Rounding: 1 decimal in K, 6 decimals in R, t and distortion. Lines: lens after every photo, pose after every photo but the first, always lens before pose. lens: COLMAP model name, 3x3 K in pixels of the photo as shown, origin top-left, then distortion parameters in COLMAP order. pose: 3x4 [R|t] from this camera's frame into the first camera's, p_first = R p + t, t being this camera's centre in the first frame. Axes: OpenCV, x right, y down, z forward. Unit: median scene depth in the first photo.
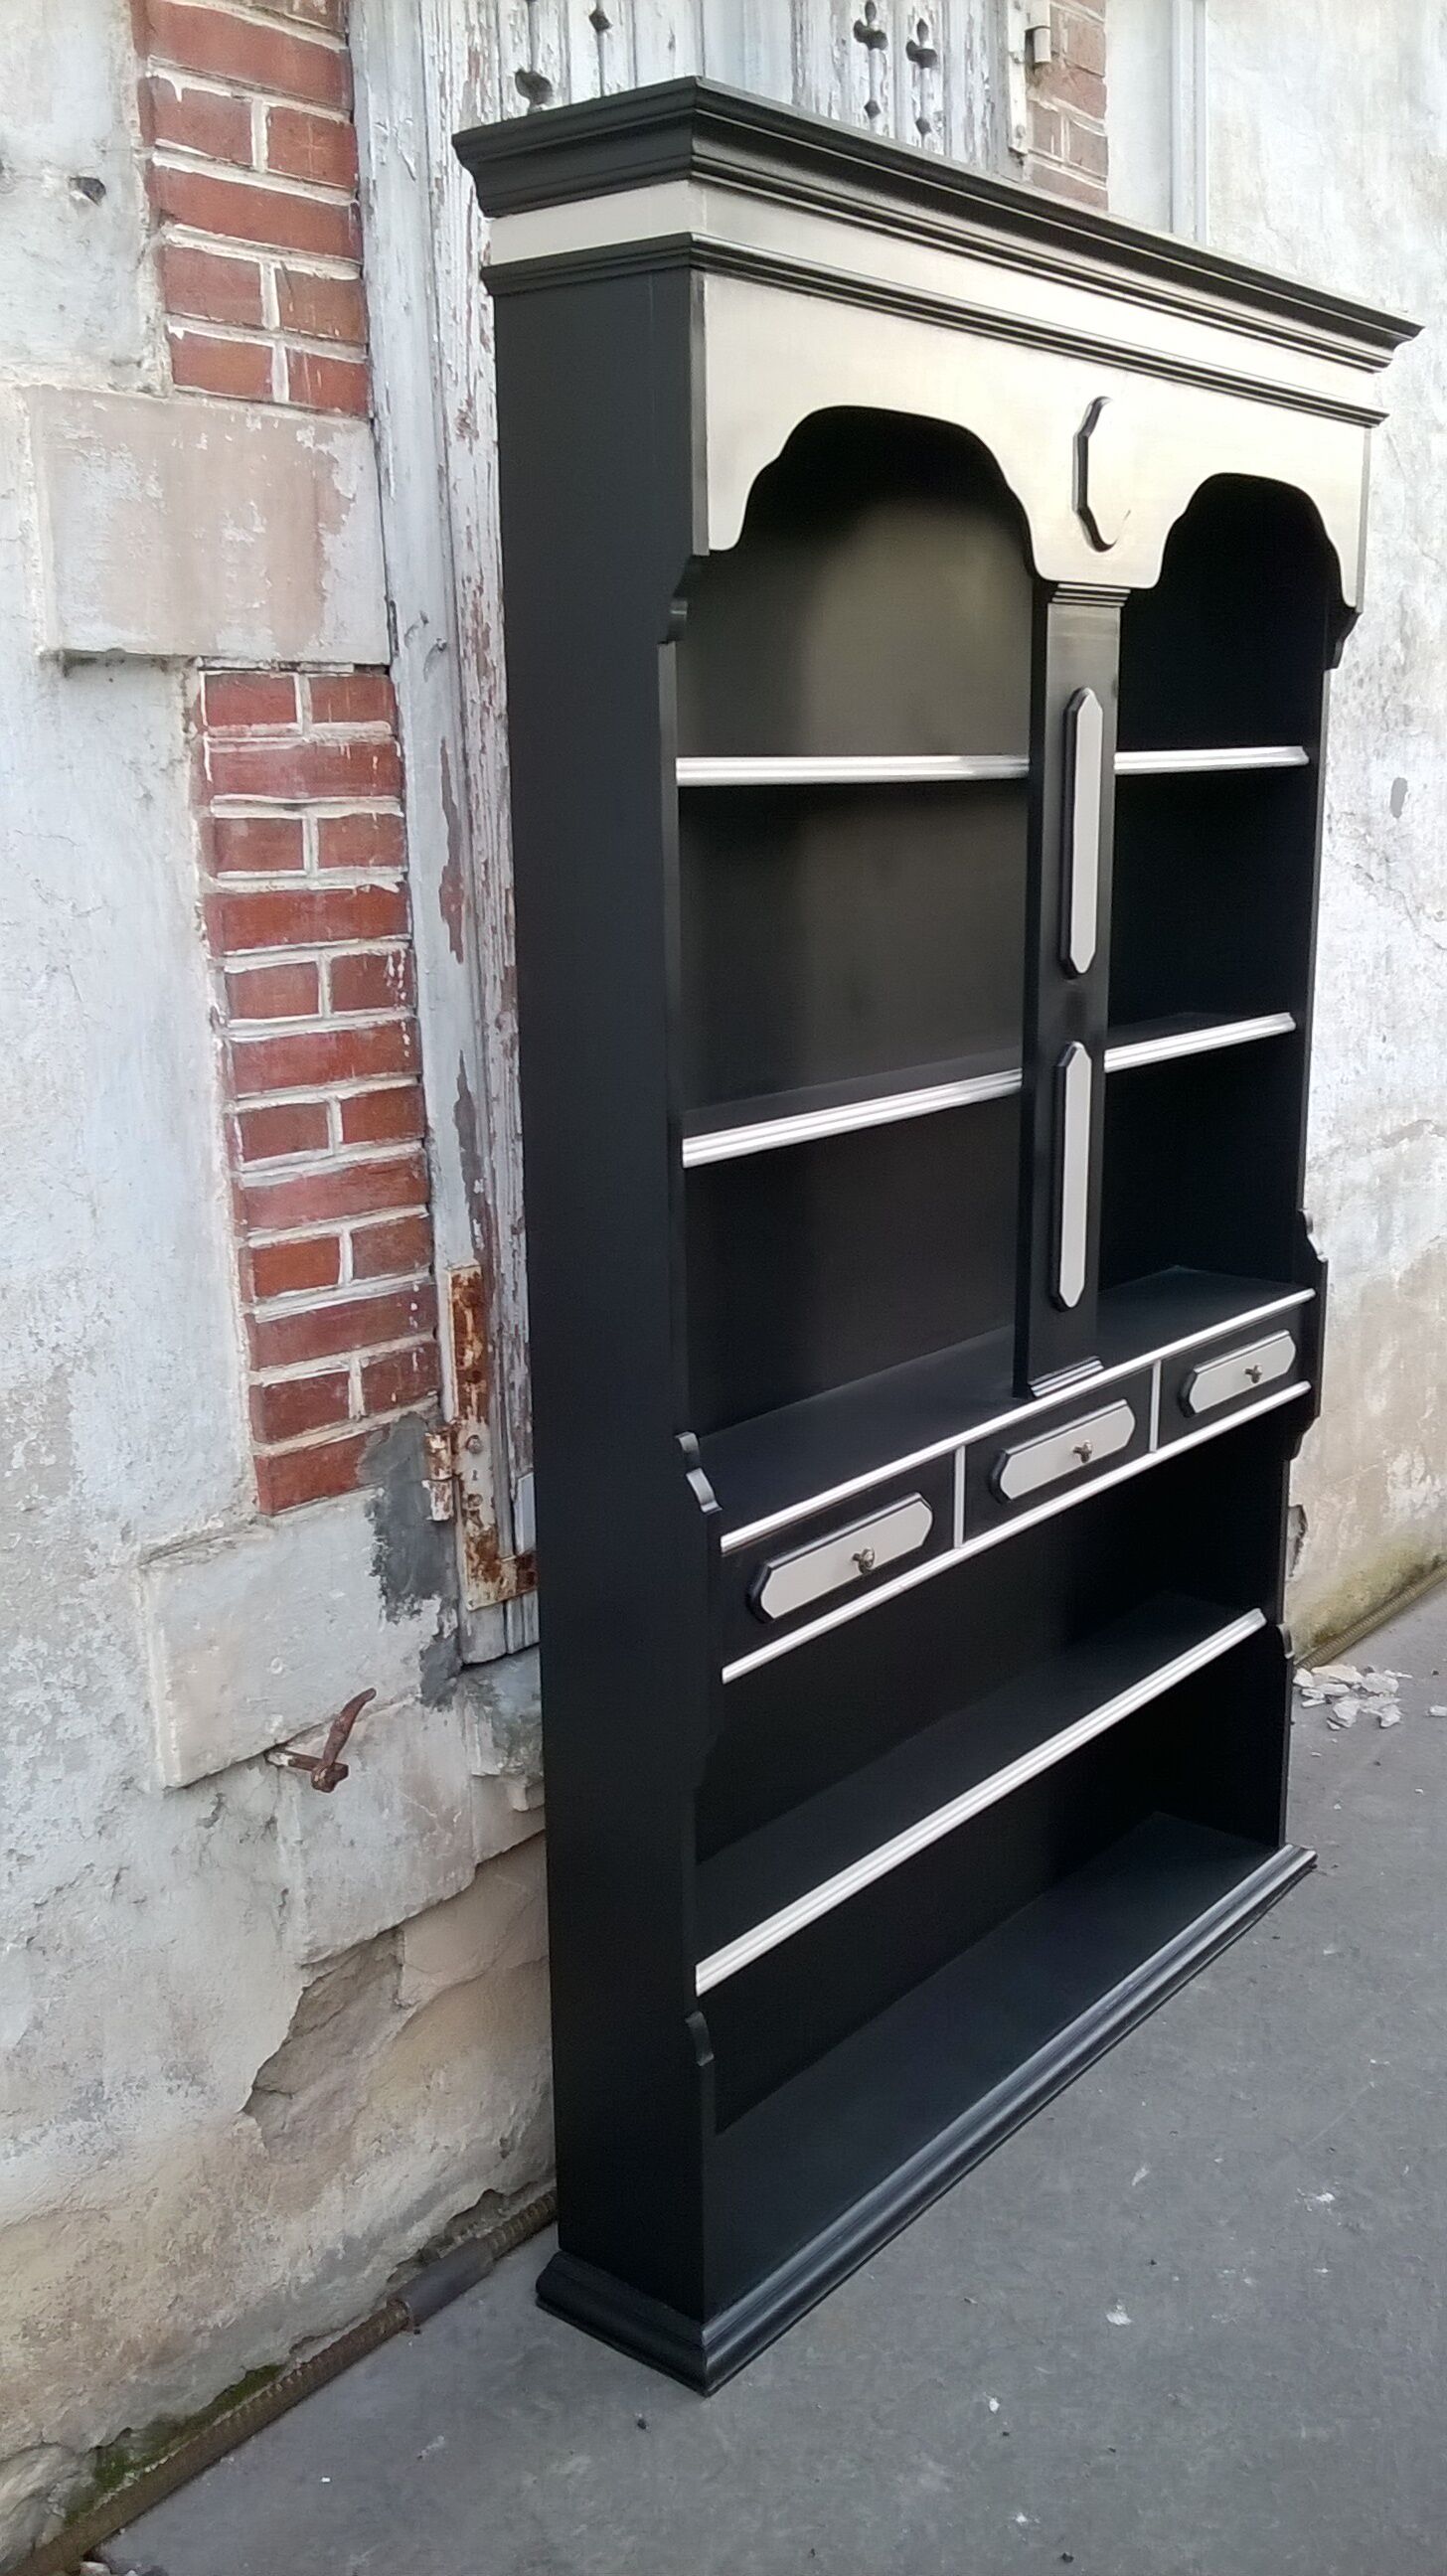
lens RADIAL K [[2272.5, 0, 736.7], [0, 2272.5, 1307.0], [0, 0, 1]] dist [0.032754, -0.147375]
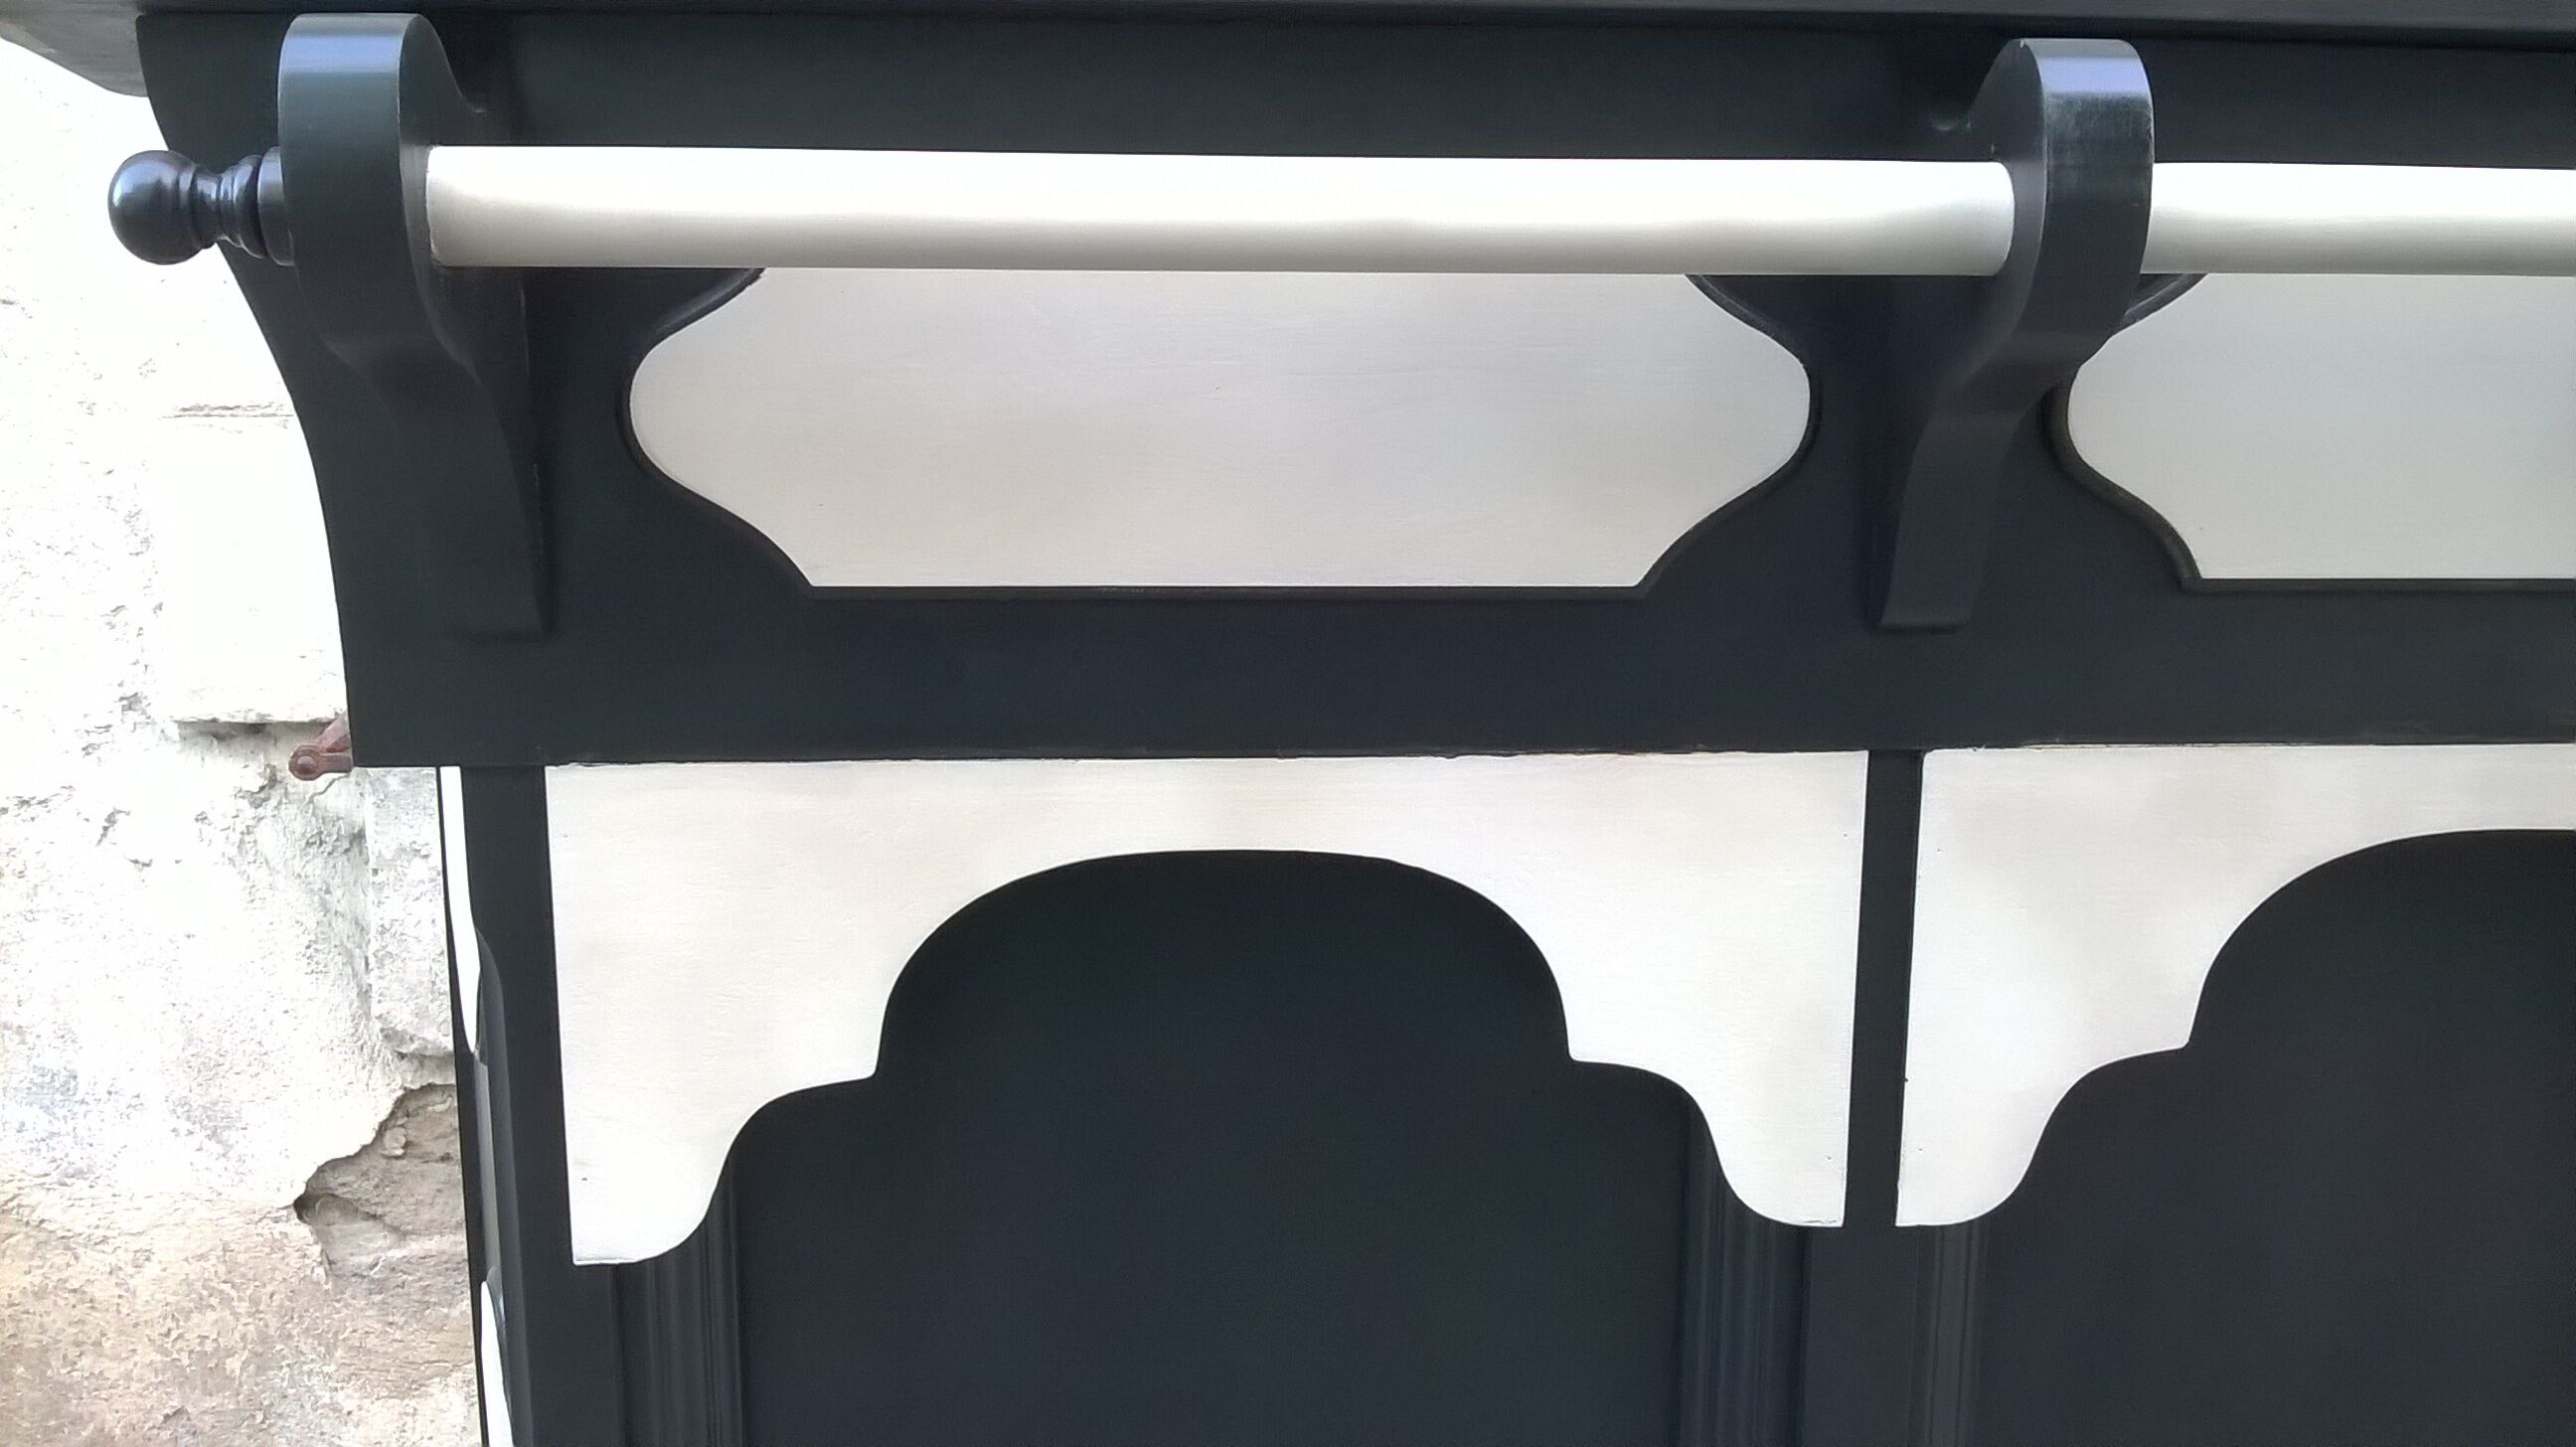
lens RADIAL K [[2272.5, 0, 1254.4], [0, 2272.5, 731.1], [0, 0, 1]] dist [0.032754, -0.147375]
pose [[0.684413, 0.146407, -0.714243, 0.504006], [-0.184004, 0.982605, 0.025098, 0.118722], [0.705494, 0.114246, 0.699447, 0.671330]]
